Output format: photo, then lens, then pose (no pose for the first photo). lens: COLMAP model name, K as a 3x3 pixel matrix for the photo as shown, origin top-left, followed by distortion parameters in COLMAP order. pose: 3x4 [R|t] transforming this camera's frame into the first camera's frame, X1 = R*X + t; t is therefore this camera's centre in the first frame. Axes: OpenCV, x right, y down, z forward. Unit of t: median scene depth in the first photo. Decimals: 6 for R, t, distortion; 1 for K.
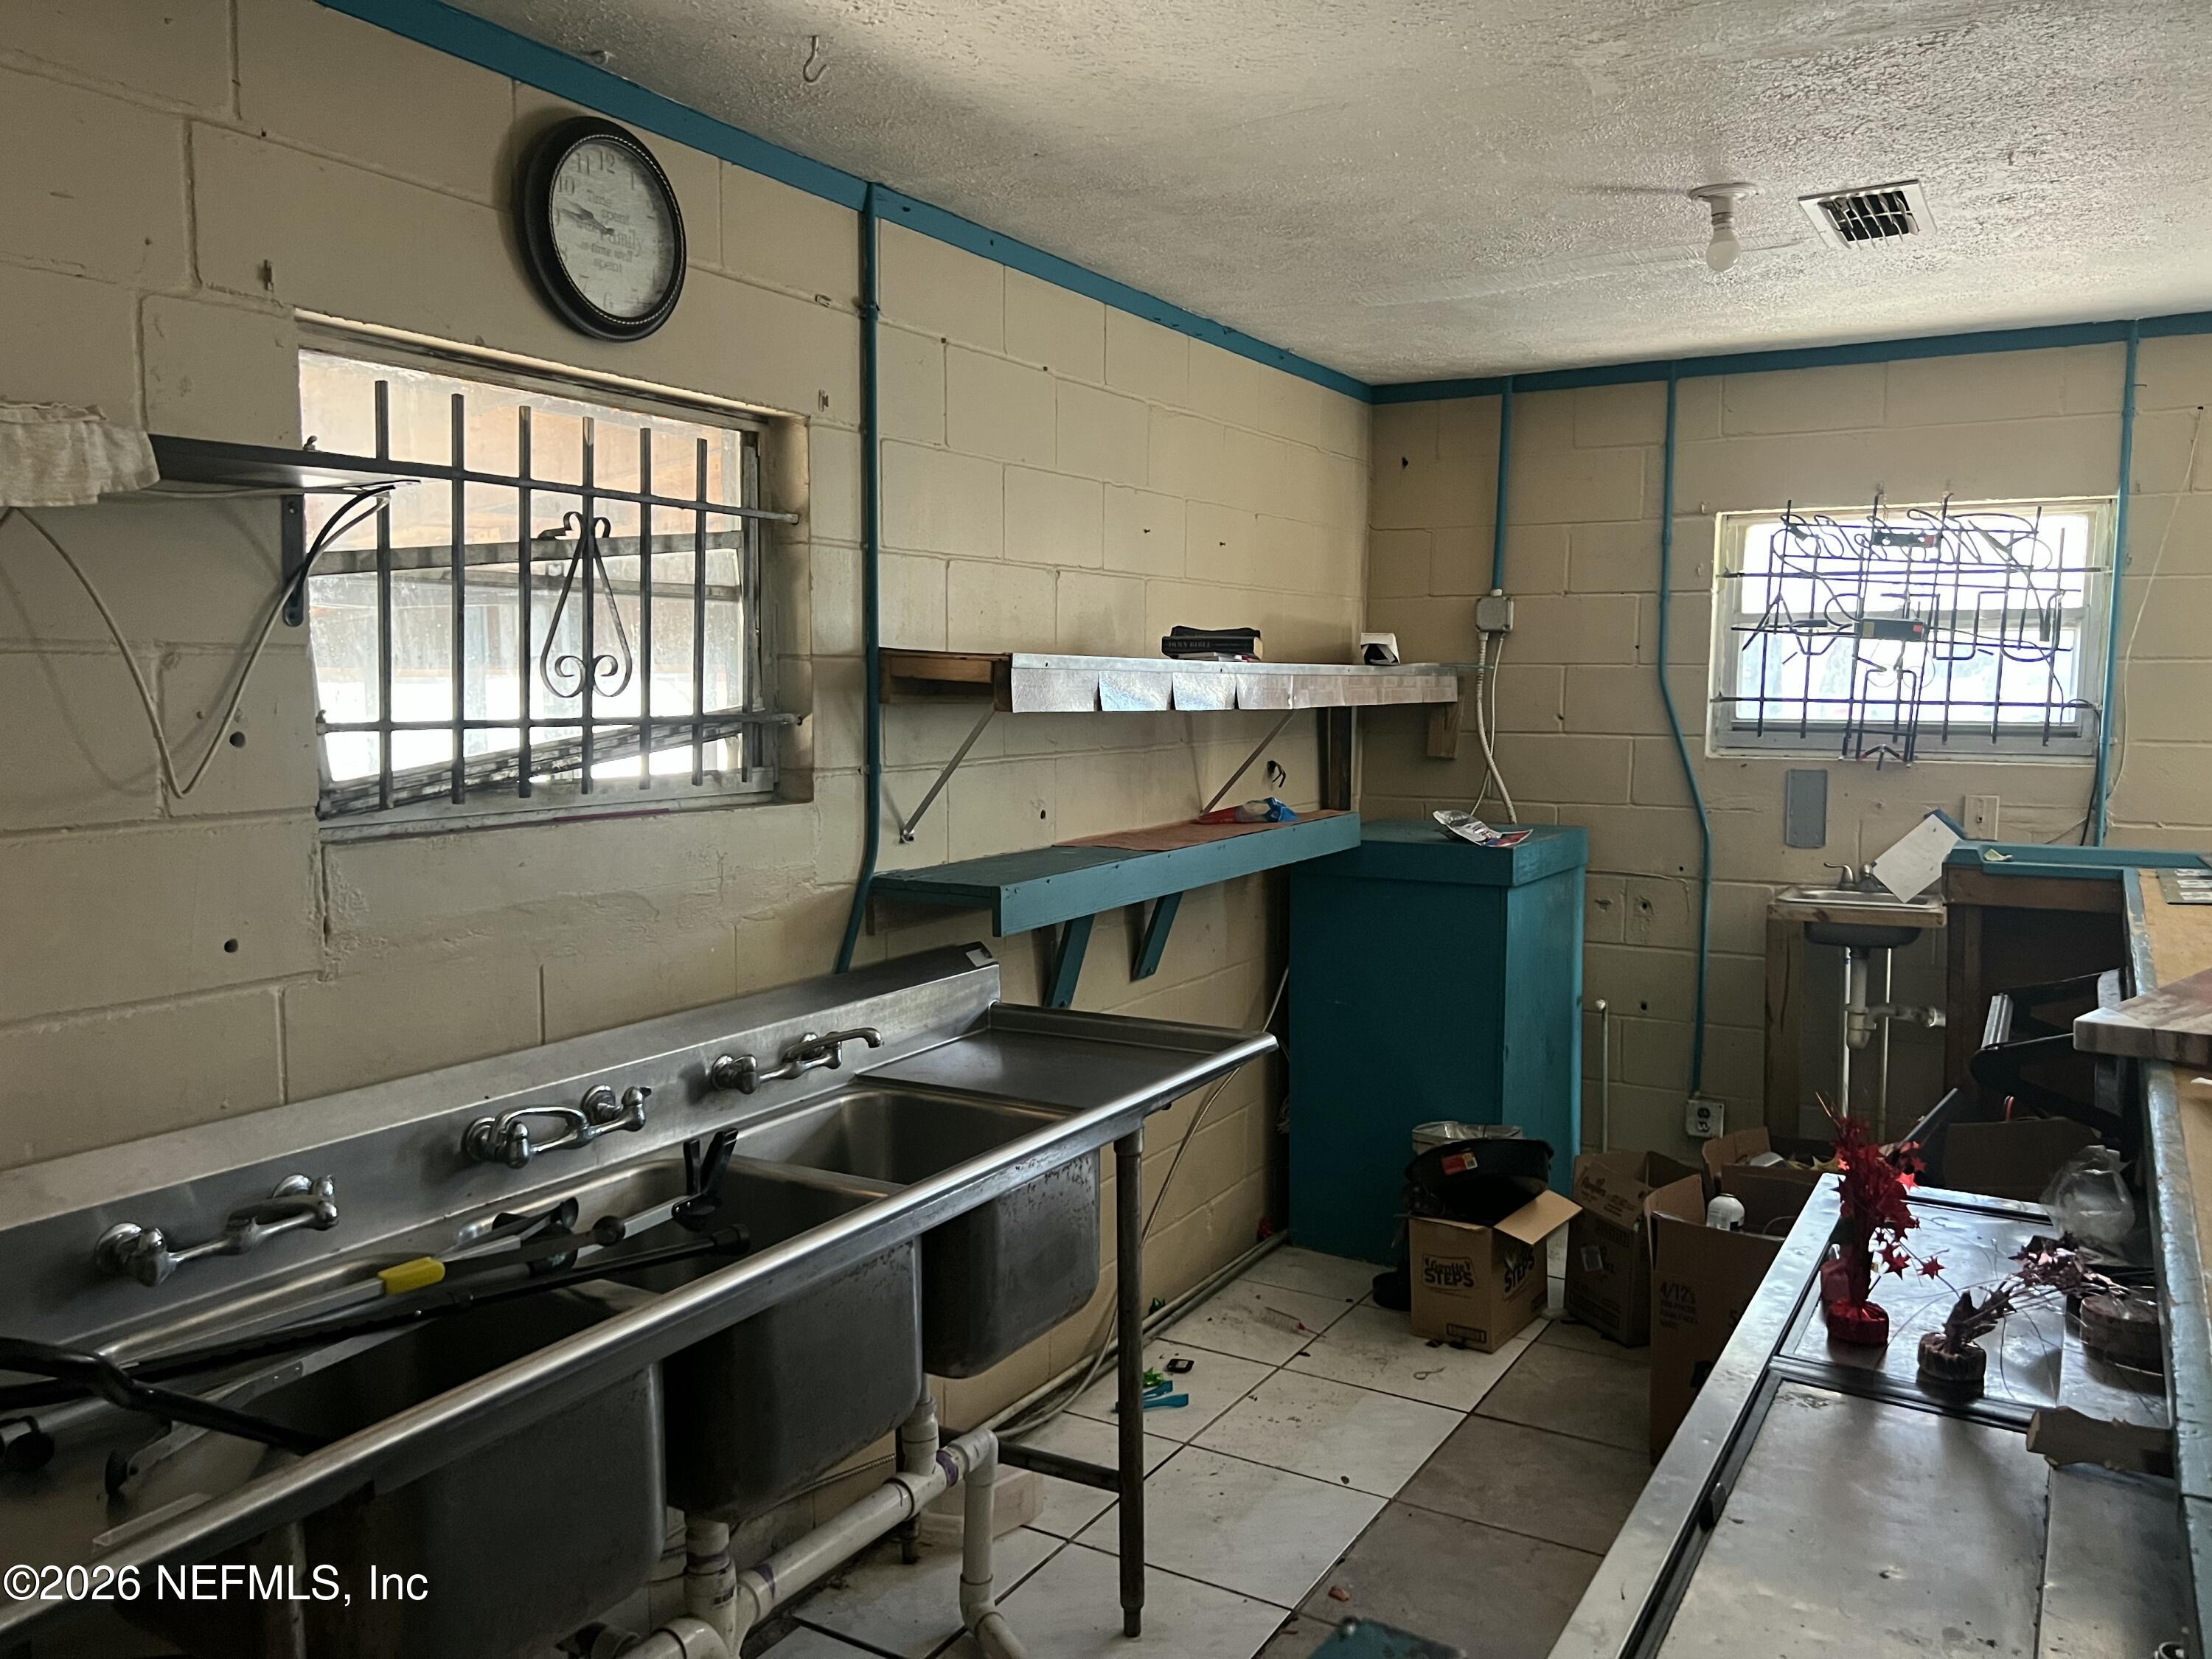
lens RADIAL K [[1686.0, 0, 1108.4], [0, 1686.0, 836.6], [0, 0, 1]] dist [0.047796, -0.016697]
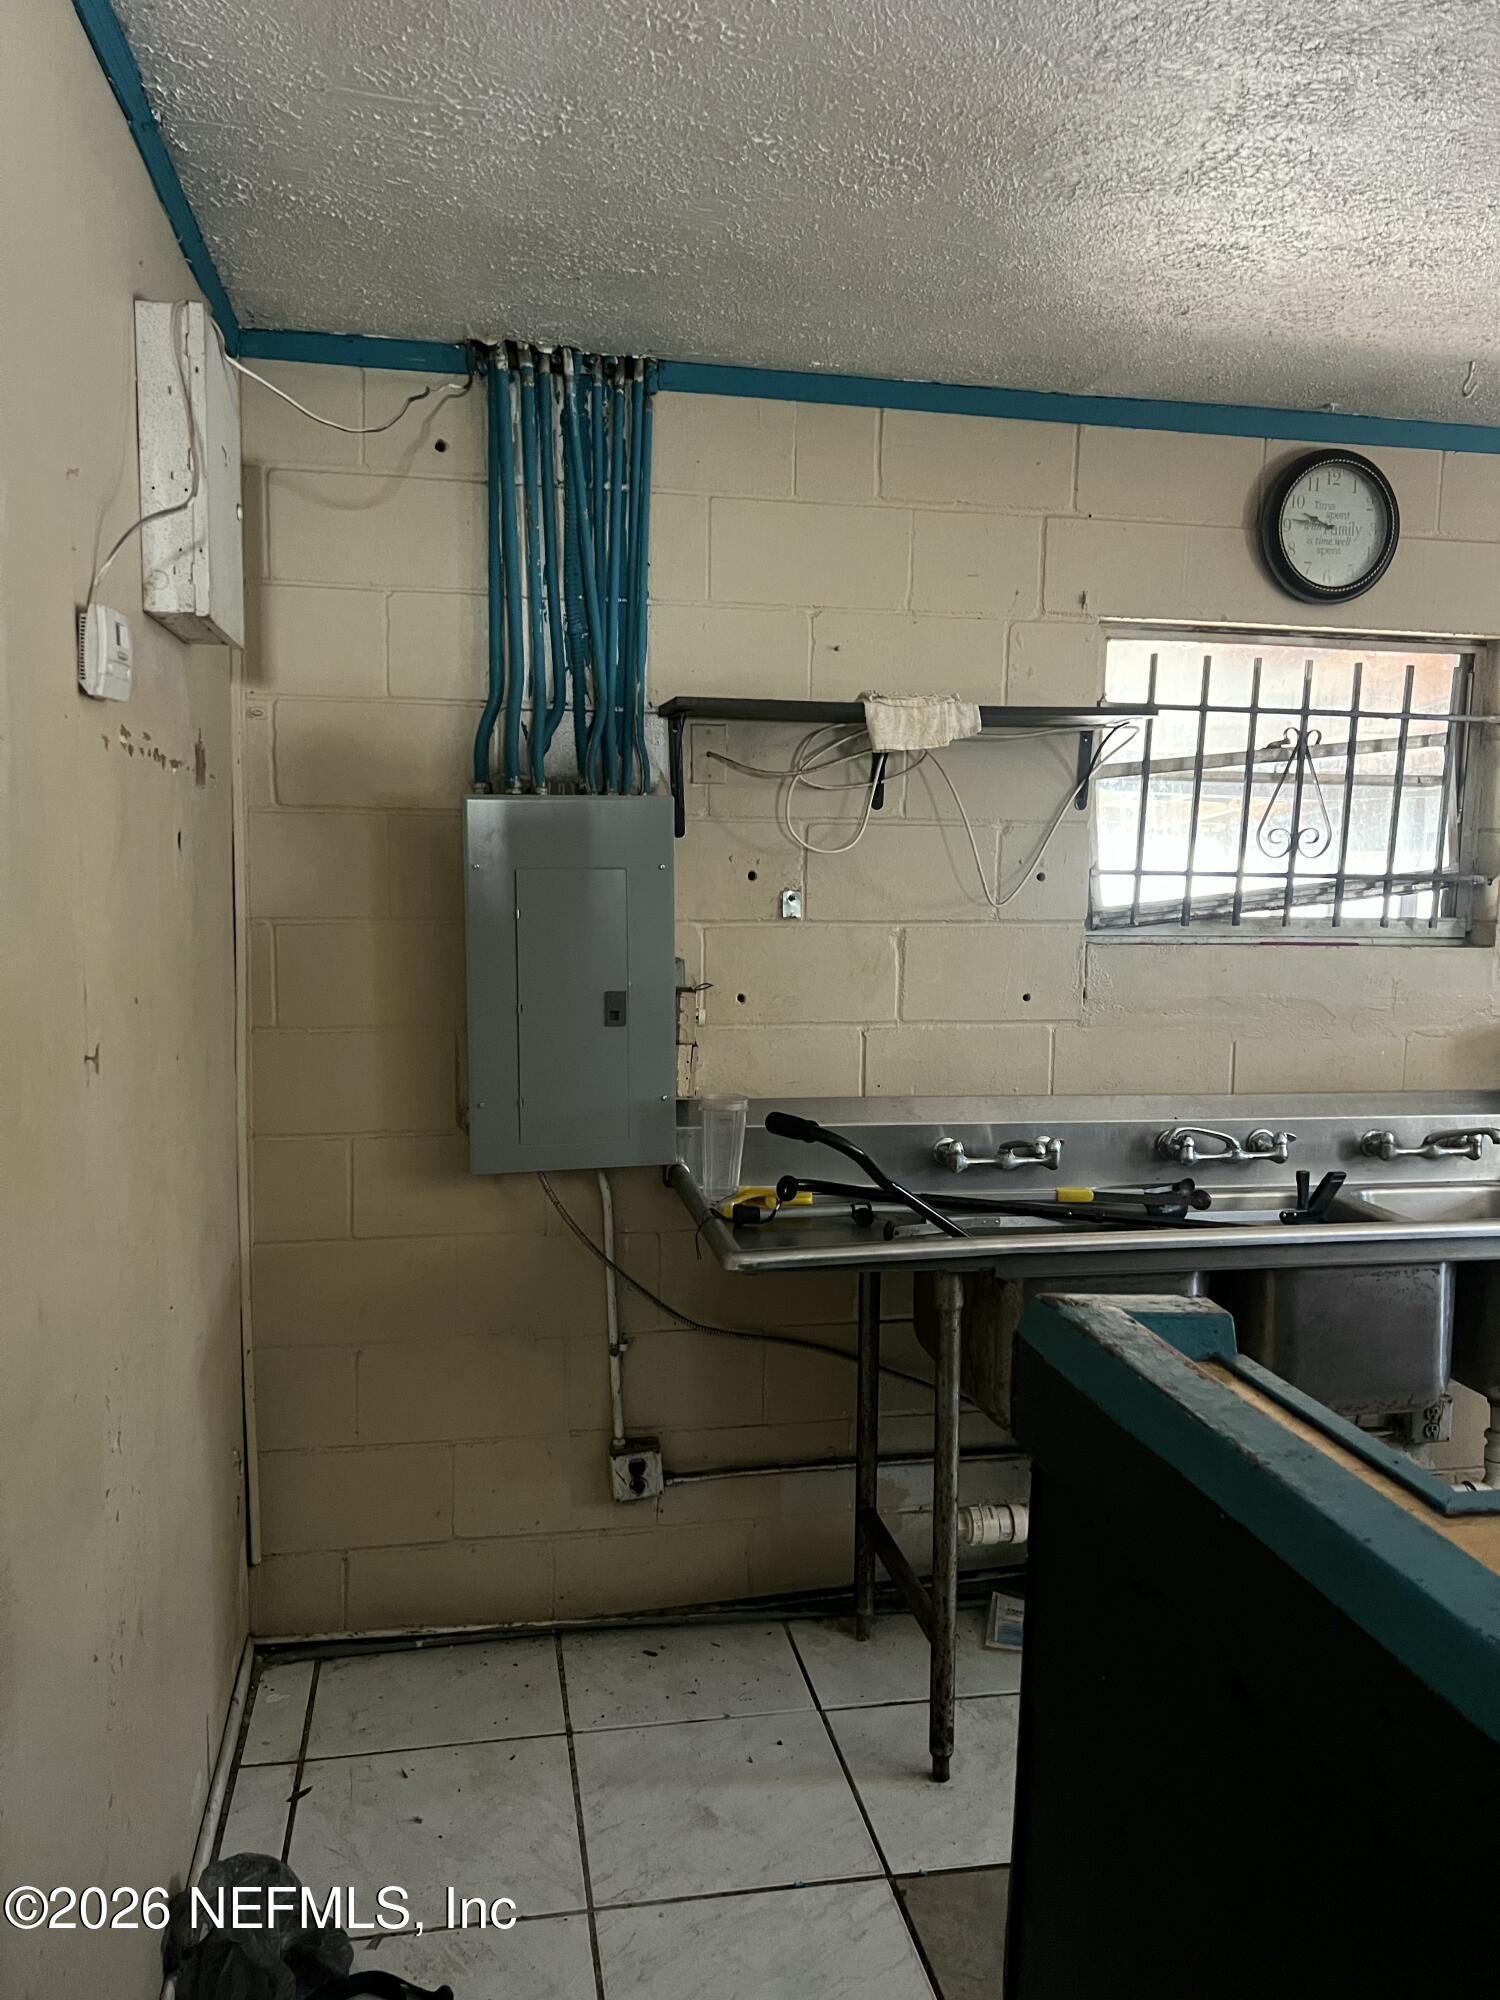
lens RADIAL K [[1524.4, 0, 753.6], [0, 1524.4, 1006.1], [0, 0, 1]] dist [0.047796, -0.016697]
pose [[0.666132, 0.088237, -0.740596, 0.362927], [-0.088217, 0.995328, 0.039240, 0.030652], [0.740599, 0.039194, 0.670803, -0.190642]]
